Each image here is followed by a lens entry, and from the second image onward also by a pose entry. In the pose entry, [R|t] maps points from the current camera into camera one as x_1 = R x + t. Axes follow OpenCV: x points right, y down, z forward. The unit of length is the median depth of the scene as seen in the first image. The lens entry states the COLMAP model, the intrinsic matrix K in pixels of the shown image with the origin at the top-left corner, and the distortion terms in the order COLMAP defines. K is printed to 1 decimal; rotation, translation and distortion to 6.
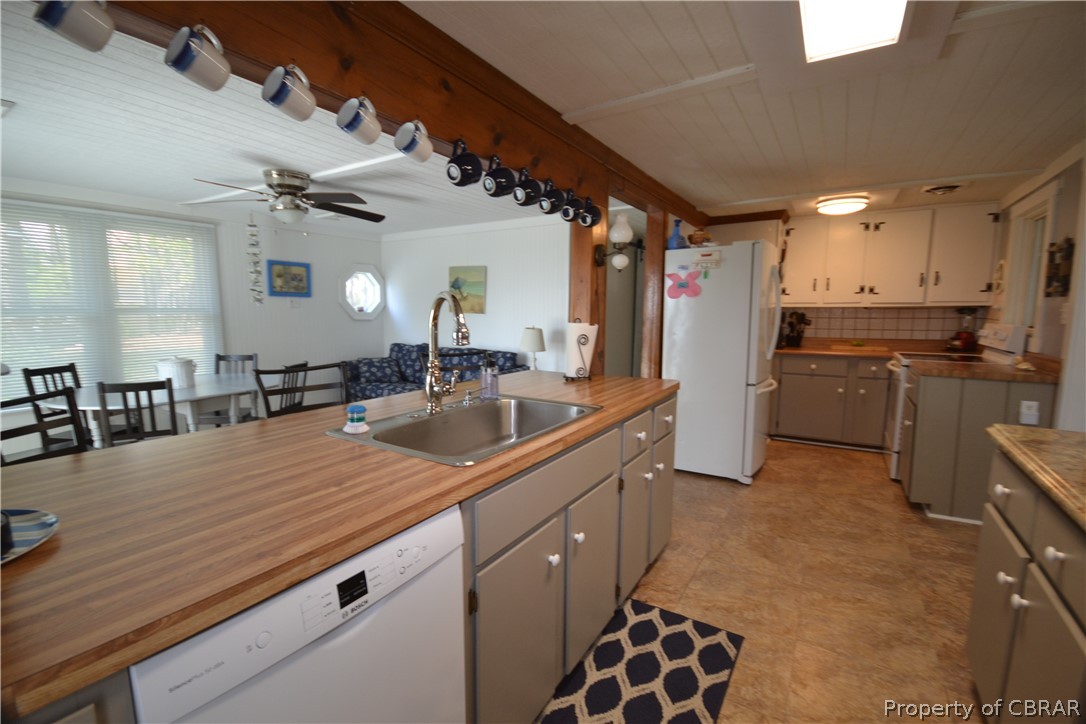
lens RADIAL K [[480.2, 0, 533.1], [0, 480.2, 369.3], [0, 0, 1]] dist [0.008601, -0.011619]
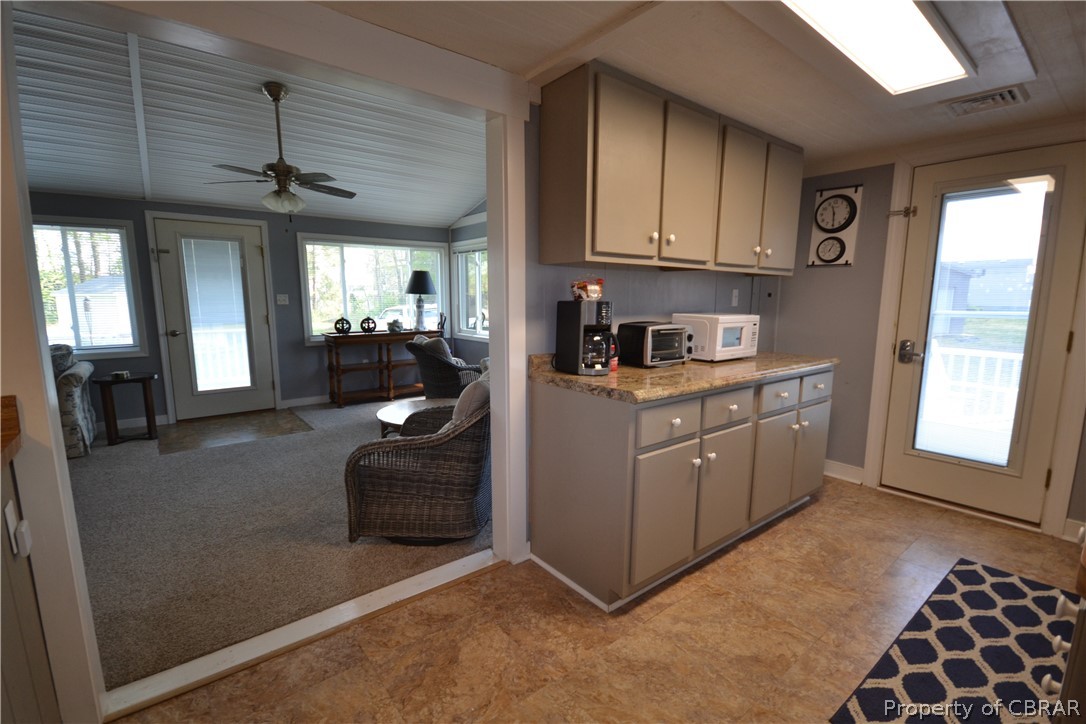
lens RADIAL K [[480.2, 0, 533.1], [0, 480.2, 369.3], [0, 0, 1]] dist [0.008601, -0.011619]
pose [[-0.942688, -0.050921, 0.329767, 0.286252], [0.041655, 0.962597, 0.267716, -0.088694], [-0.331065, 0.266110, -0.905307, 0.735456]]
